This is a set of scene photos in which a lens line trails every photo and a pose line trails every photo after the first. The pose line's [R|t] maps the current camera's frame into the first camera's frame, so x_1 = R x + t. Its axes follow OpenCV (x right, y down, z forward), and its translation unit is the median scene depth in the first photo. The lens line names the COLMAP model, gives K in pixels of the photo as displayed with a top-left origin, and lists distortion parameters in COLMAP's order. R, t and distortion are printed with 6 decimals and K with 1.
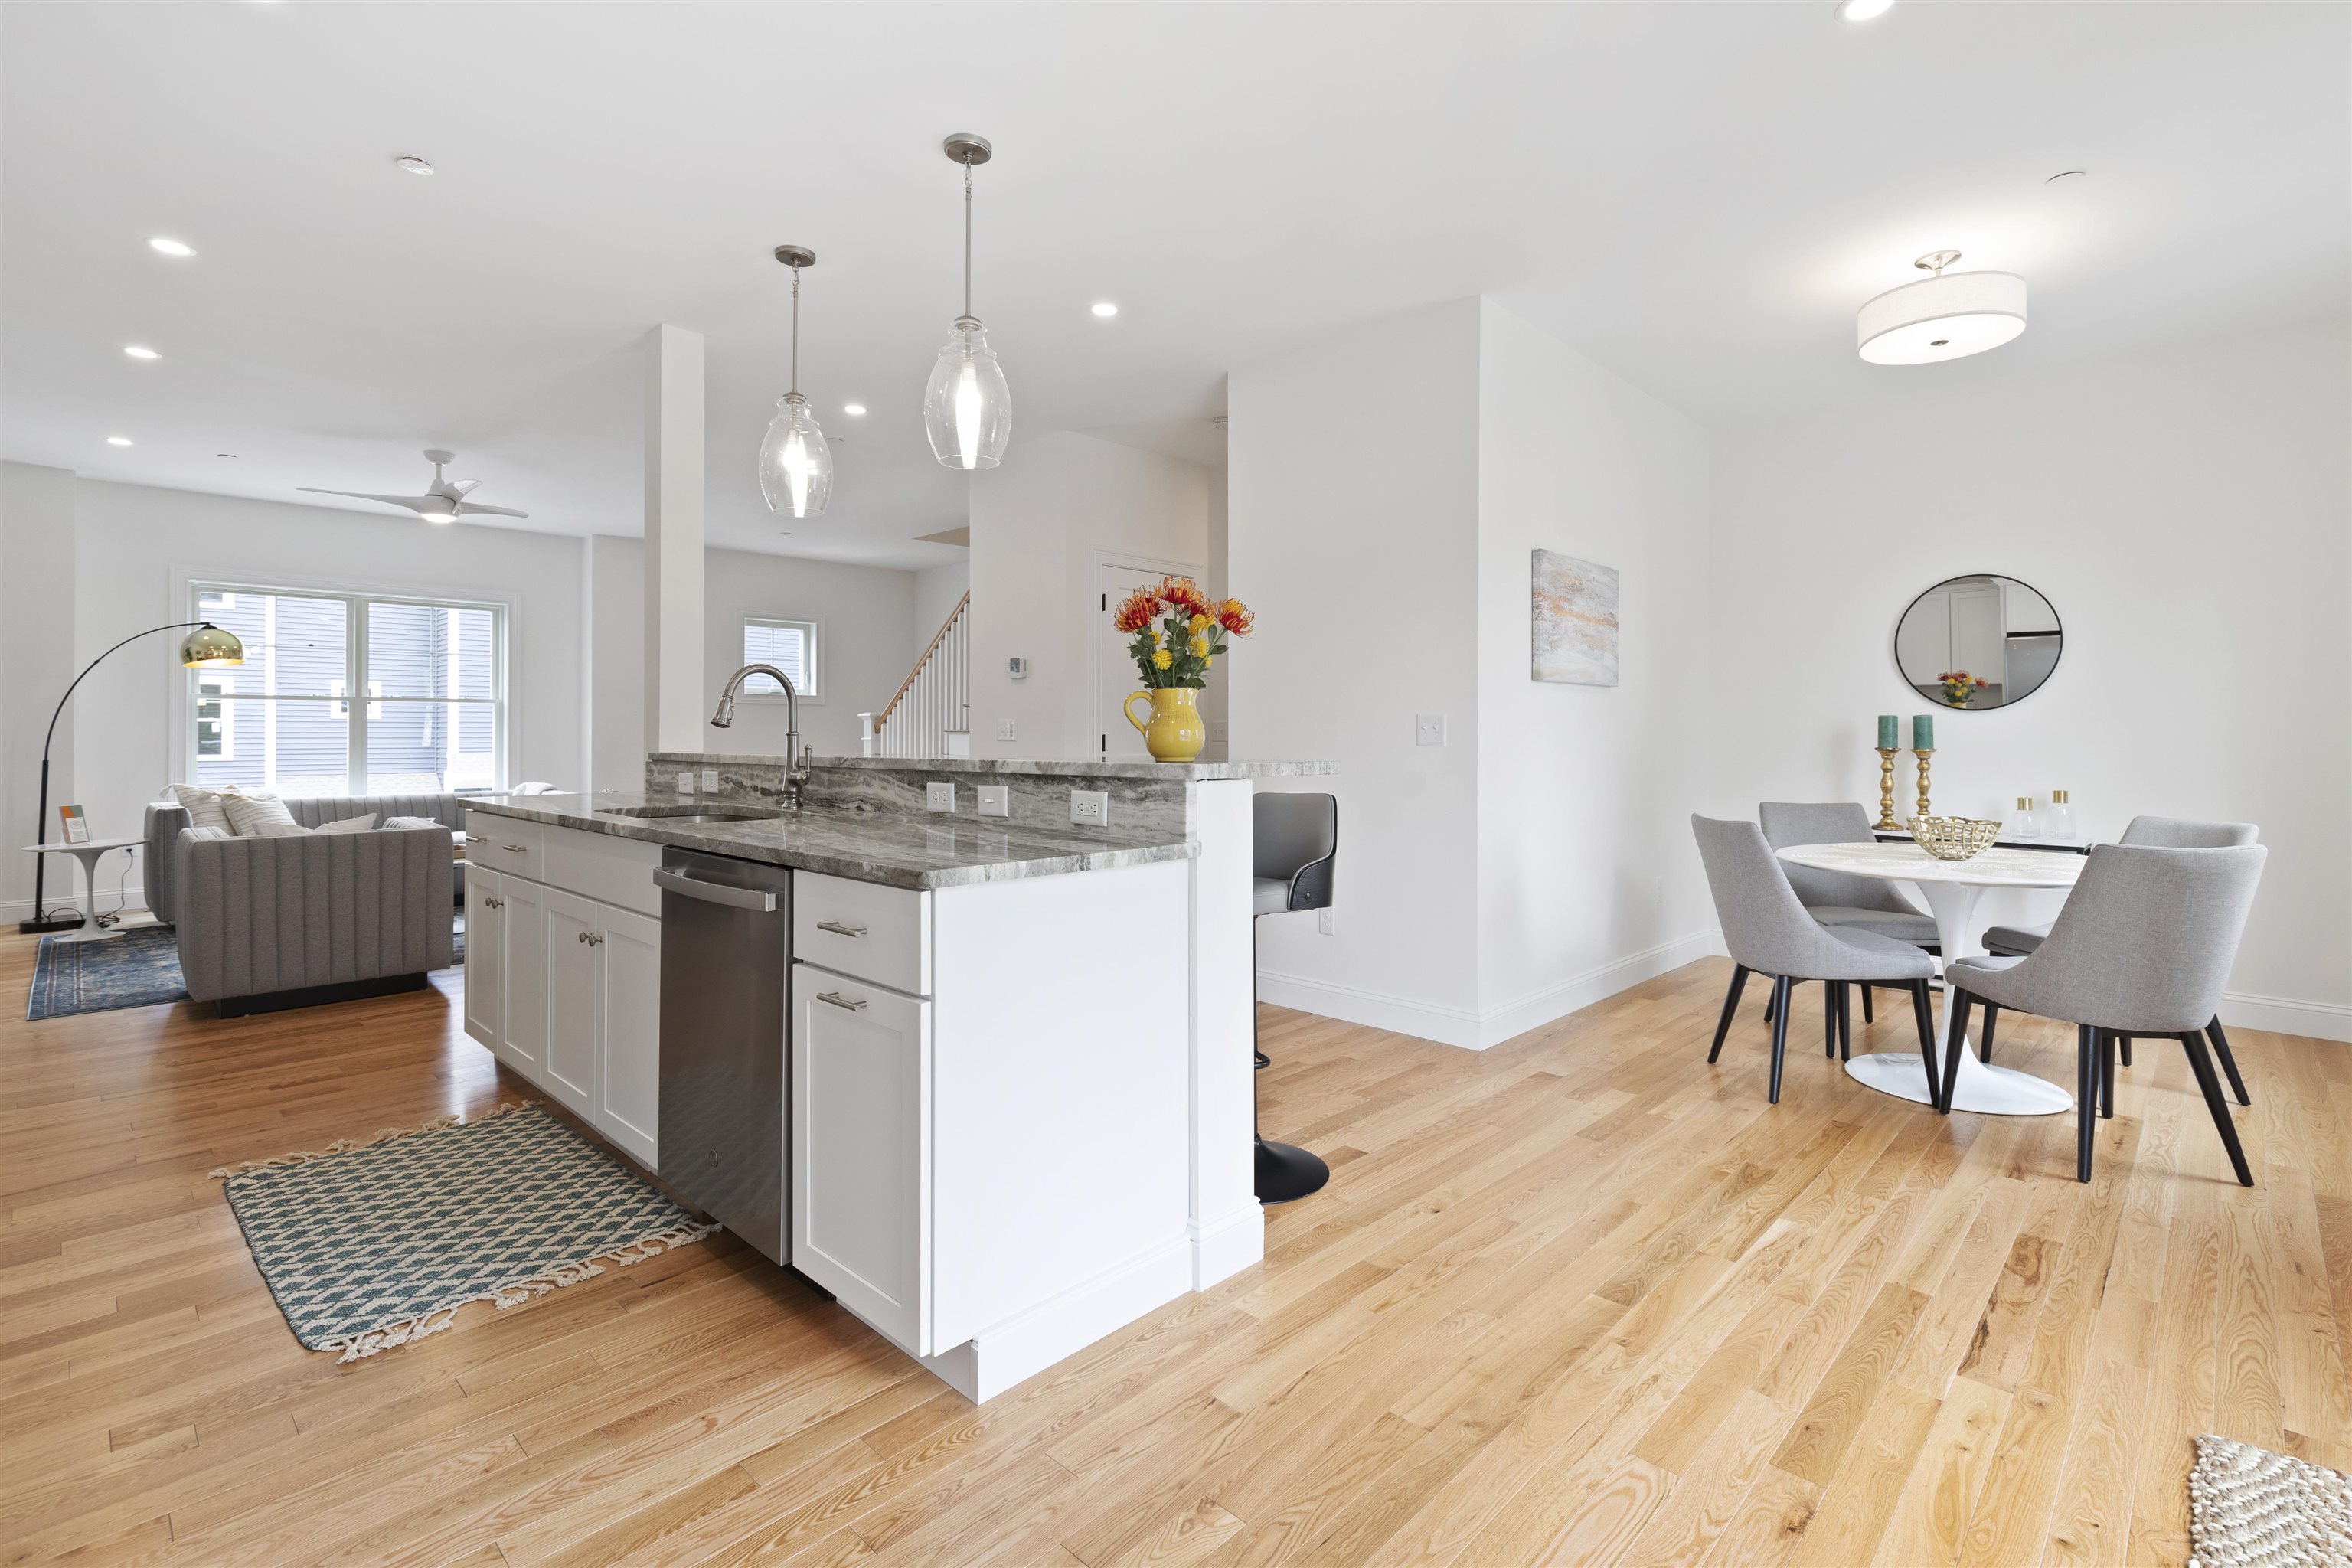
lens RADIAL K [[1081.5, 0, 1183.7], [0, 1081.5, 725.6], [0, 0, 1]] dist [0.002901, 0.000020]
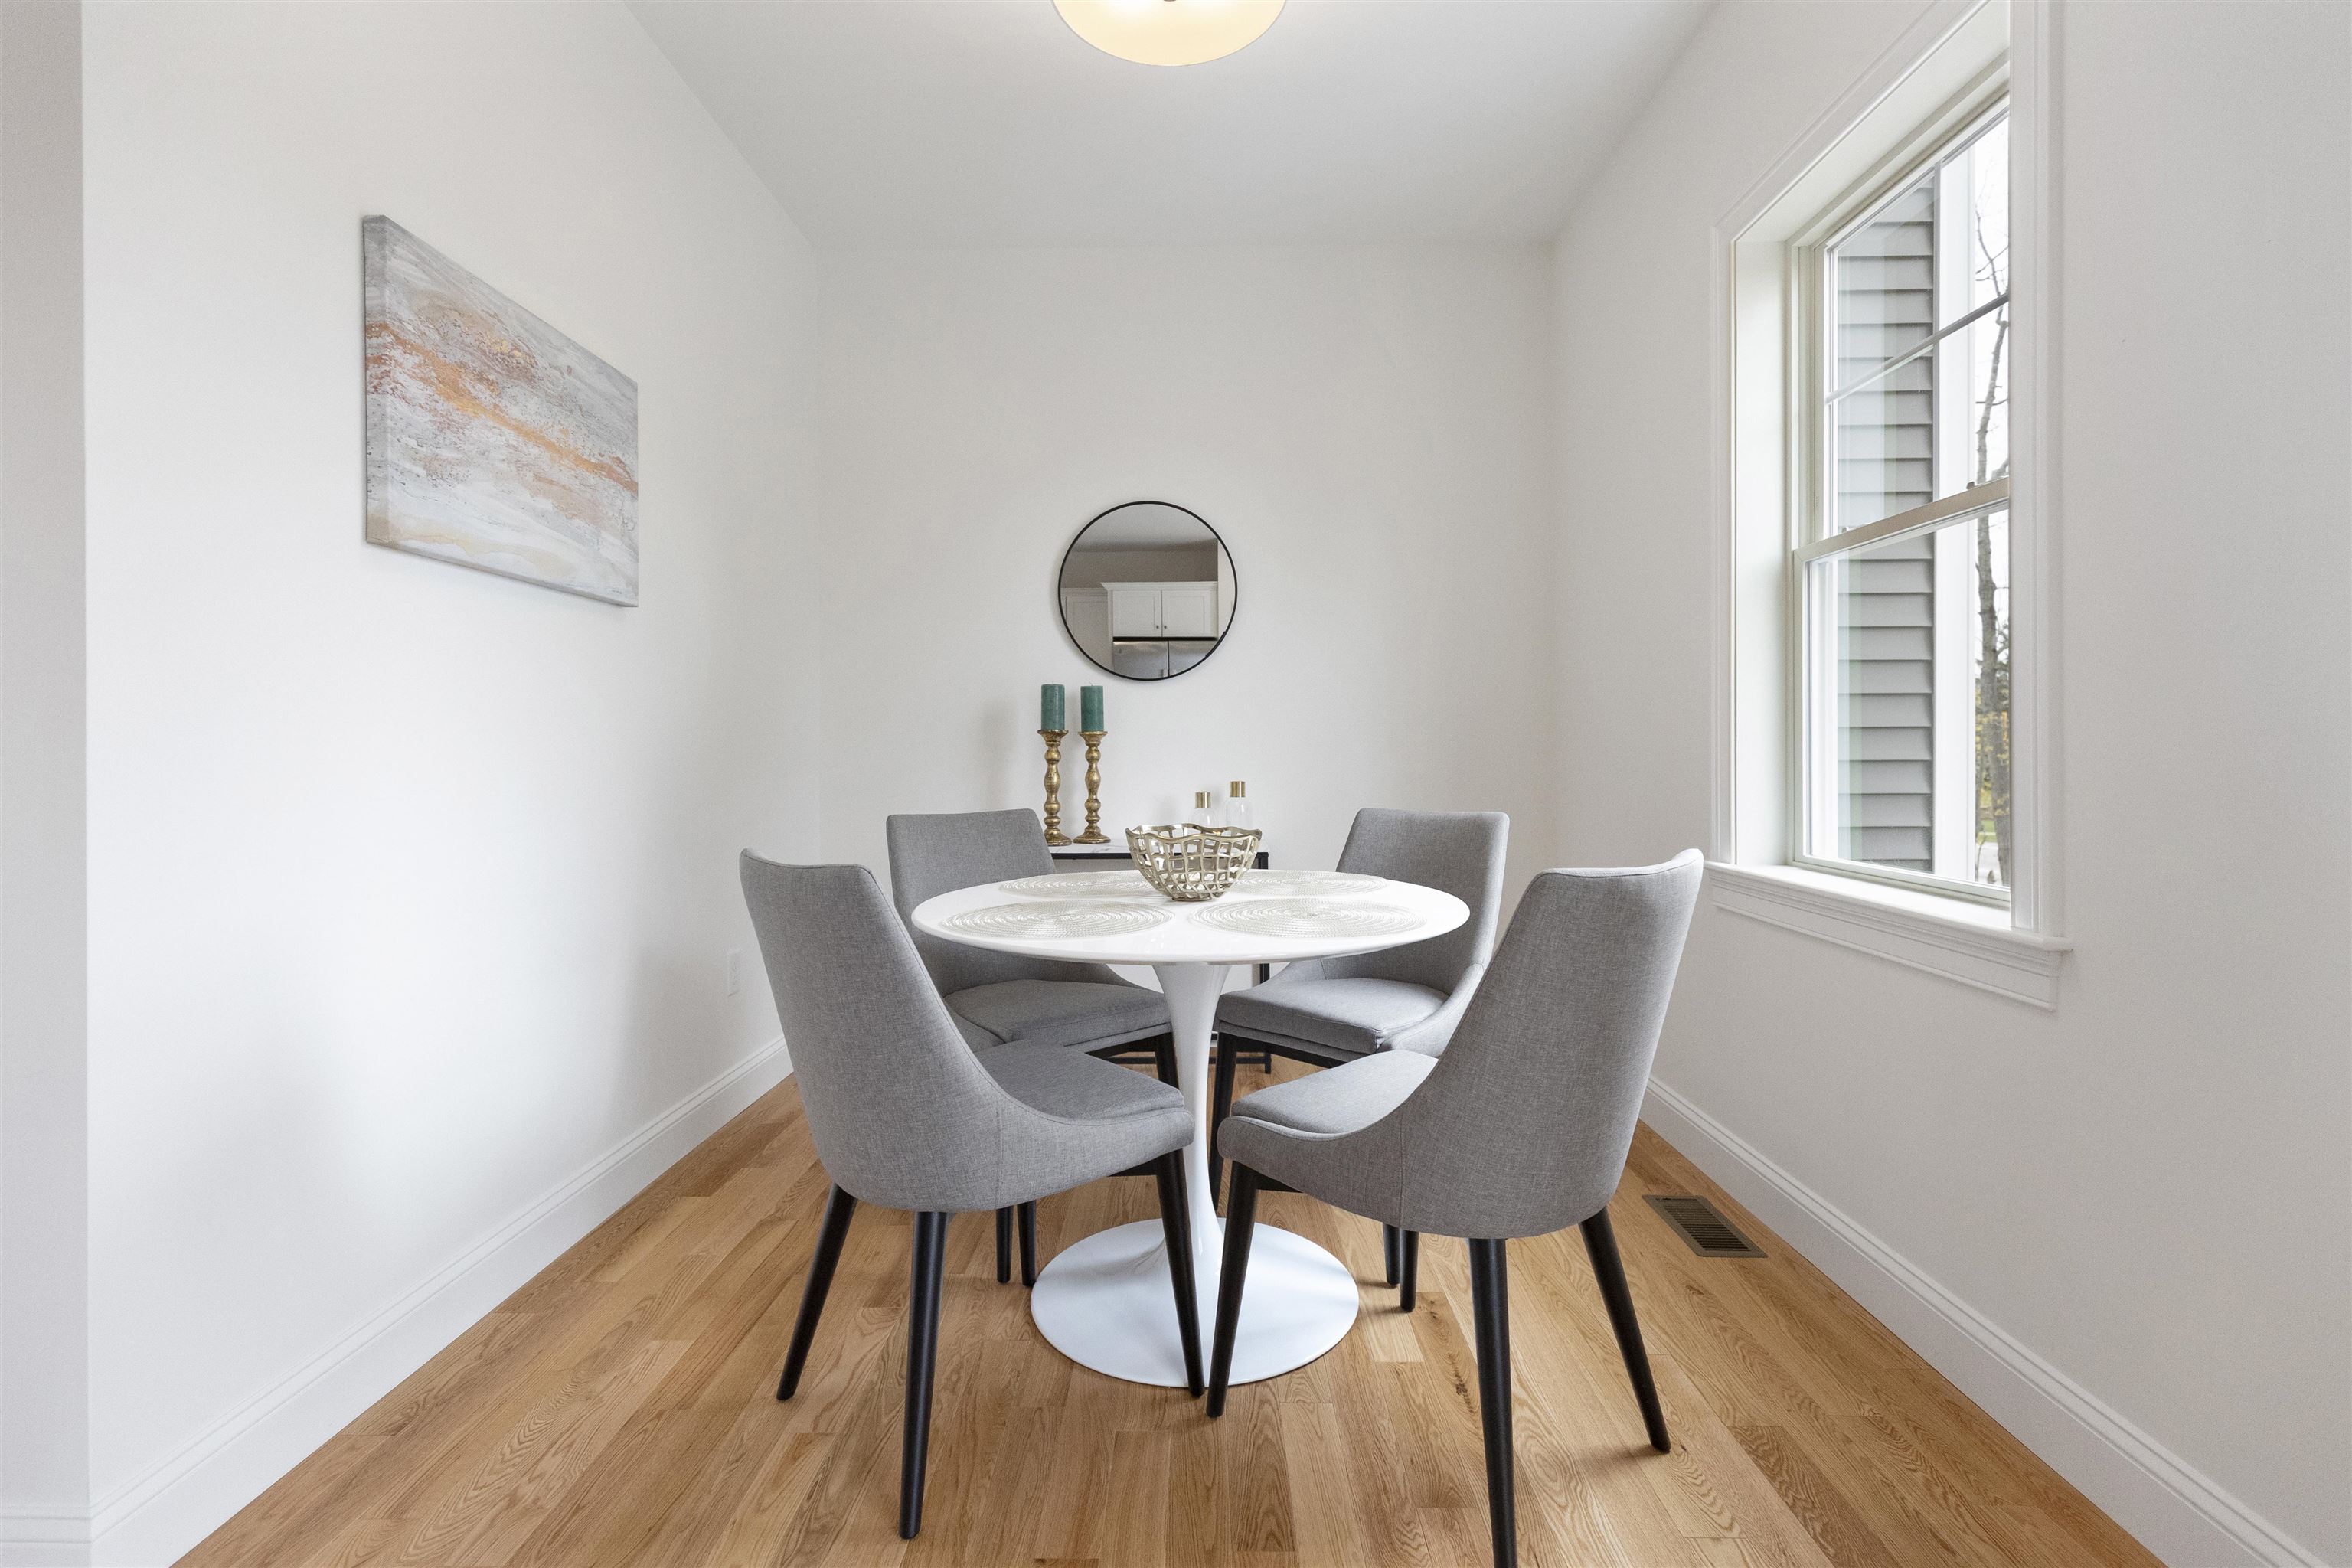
lens RADIAL K [[1081.5, 0, 1183.7], [0, 1081.5, 725.6], [0, 0, 1]] dist [0.002901, 0.000020]
pose [[0.732924, 0.005499, 0.680288, 0.263753], [0.005796, 0.999881, -0.014326, 0.032890], [-0.680286, 0.014442, 0.732805, 0.484298]]
